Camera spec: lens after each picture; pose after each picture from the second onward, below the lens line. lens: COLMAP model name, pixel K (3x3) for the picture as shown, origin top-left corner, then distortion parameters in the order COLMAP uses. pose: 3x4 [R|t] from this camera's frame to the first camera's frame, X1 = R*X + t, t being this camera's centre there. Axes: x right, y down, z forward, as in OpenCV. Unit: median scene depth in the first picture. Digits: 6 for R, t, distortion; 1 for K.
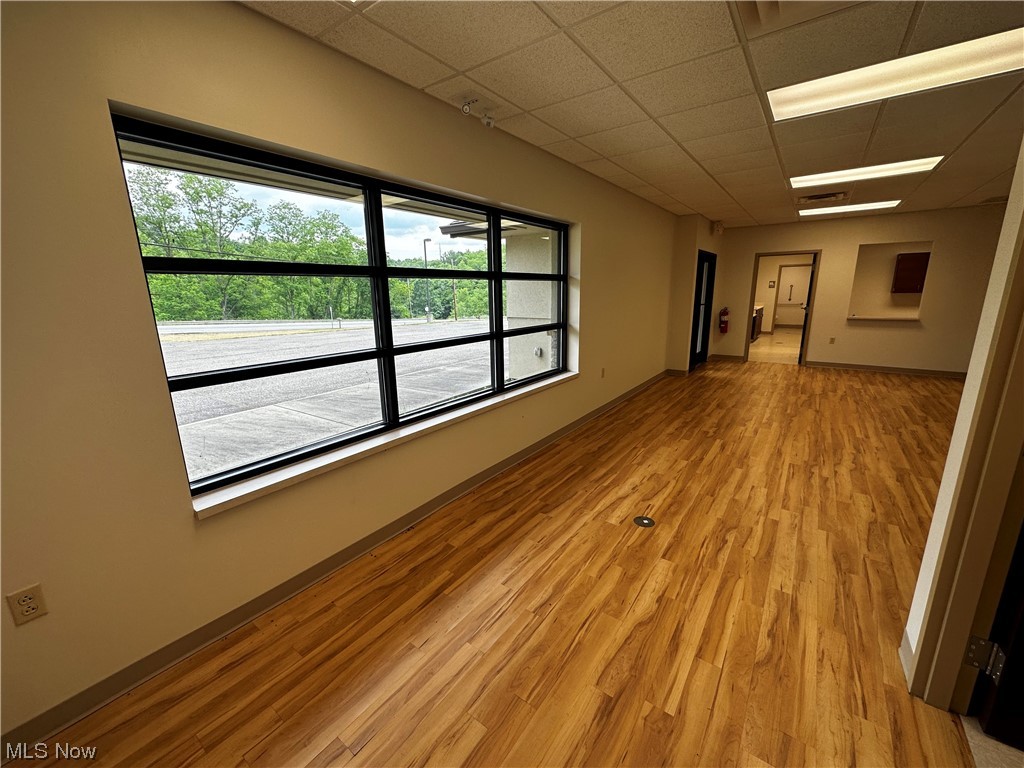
lens RADIAL K [[408.9, 0, 512.3], [0, 408.9, 384.3], [0, 0, 1]] dist [-0.002987, 0.001023]
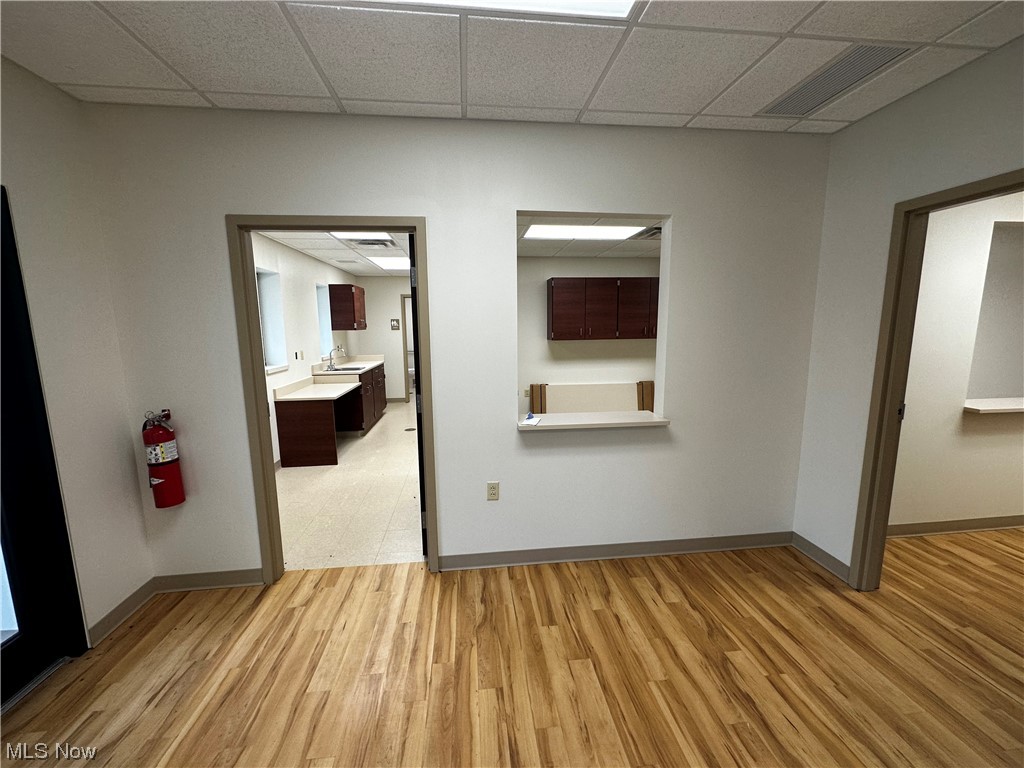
lens RADIAL K [[408.9, 0, 511.8], [0, 408.9, 381.9], [0, 0, 1]] dist [-0.002987, 0.001023]
pose [[0.734391, -0.088550, 0.672926, 1.344125], [0.152407, 0.987649, -0.036364, -0.425252], [-0.661394, 0.129264, 0.738816, 1.702263]]
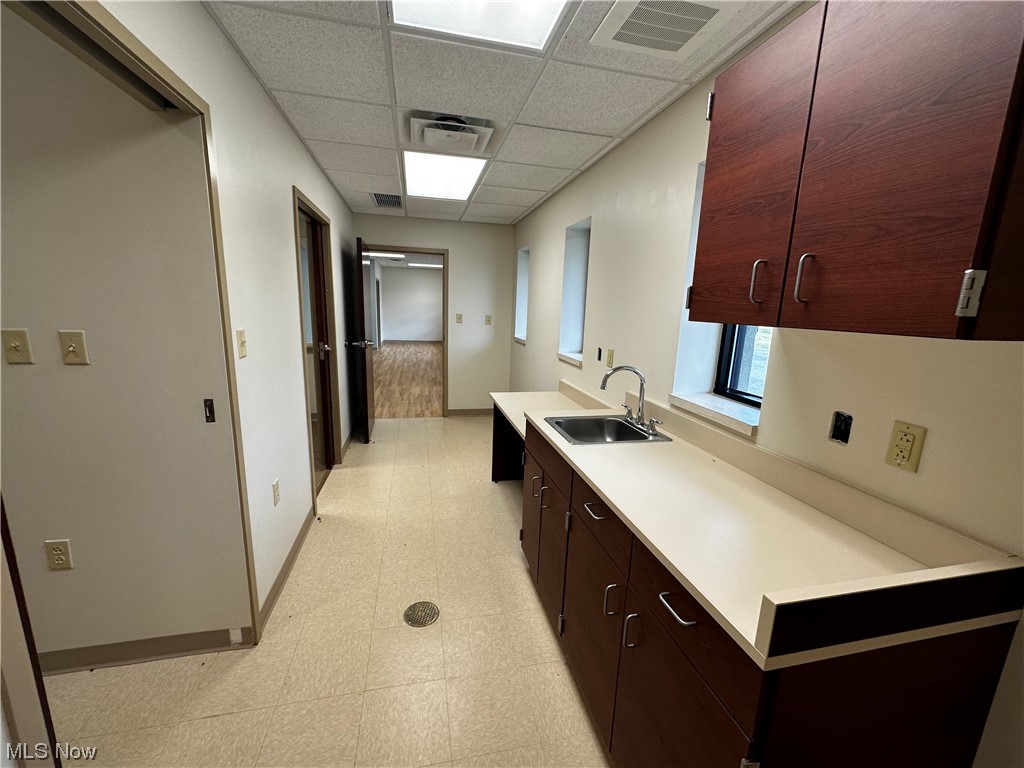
lens RADIAL K [[408.9, 0, 512.8], [0, 408.9, 391.0], [0, 0, 1]] dist [-0.002987, 0.001023]
pose [[-0.653739, 0.137755, -0.744076, 2.591092], [-0.205958, 0.913780, 0.350126, -0.906049], [0.728153, 0.382139, -0.569002, 3.795235]]
